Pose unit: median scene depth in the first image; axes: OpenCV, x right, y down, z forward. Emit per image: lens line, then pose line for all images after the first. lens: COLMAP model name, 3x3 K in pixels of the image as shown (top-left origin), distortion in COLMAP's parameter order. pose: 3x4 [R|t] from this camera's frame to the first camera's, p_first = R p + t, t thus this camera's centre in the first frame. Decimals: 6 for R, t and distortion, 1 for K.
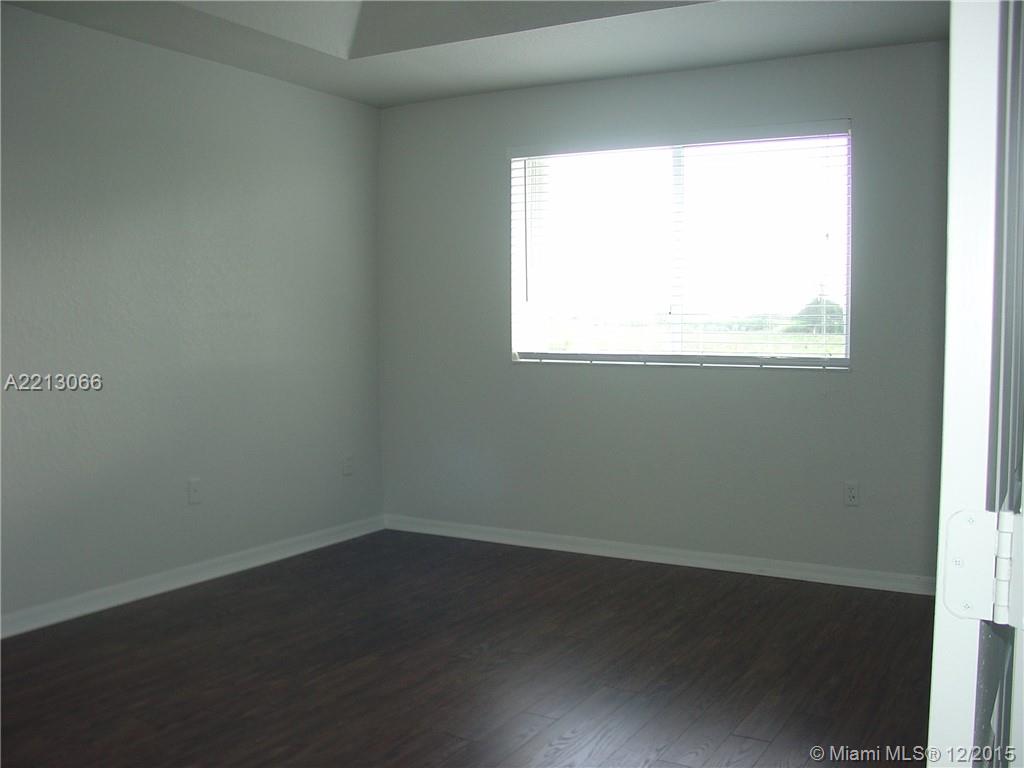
lens RADIAL K [[1029.2, 0, 512.0], [0, 1029.2, 384.0], [0, 0, 1]] dist [-0.012208, -0.008505]
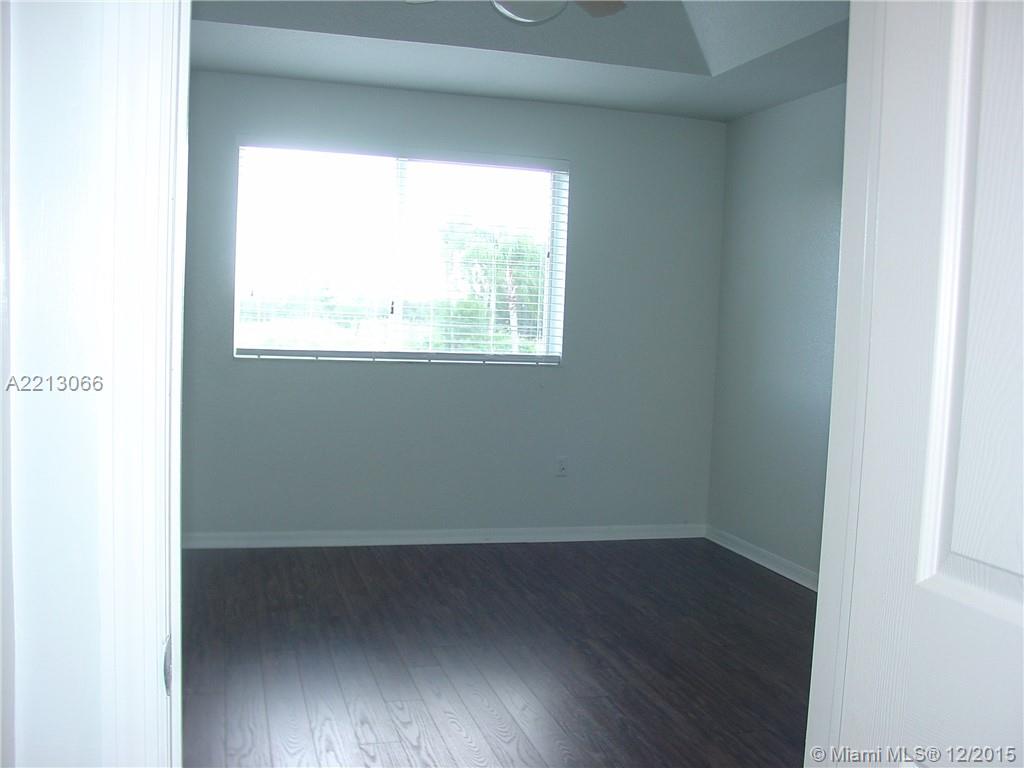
lens RADIAL K [[1029.2, 0, 512.0], [0, 1029.2, 384.0], [0, 0, 1]] dist [-0.012208, -0.008505]
pose [[0.718172, -0.019459, 0.695593, -0.514490], [0.008184, 0.999776, 0.019519, -0.014885], [-0.695817, -0.008325, 0.718171, 0.141773]]
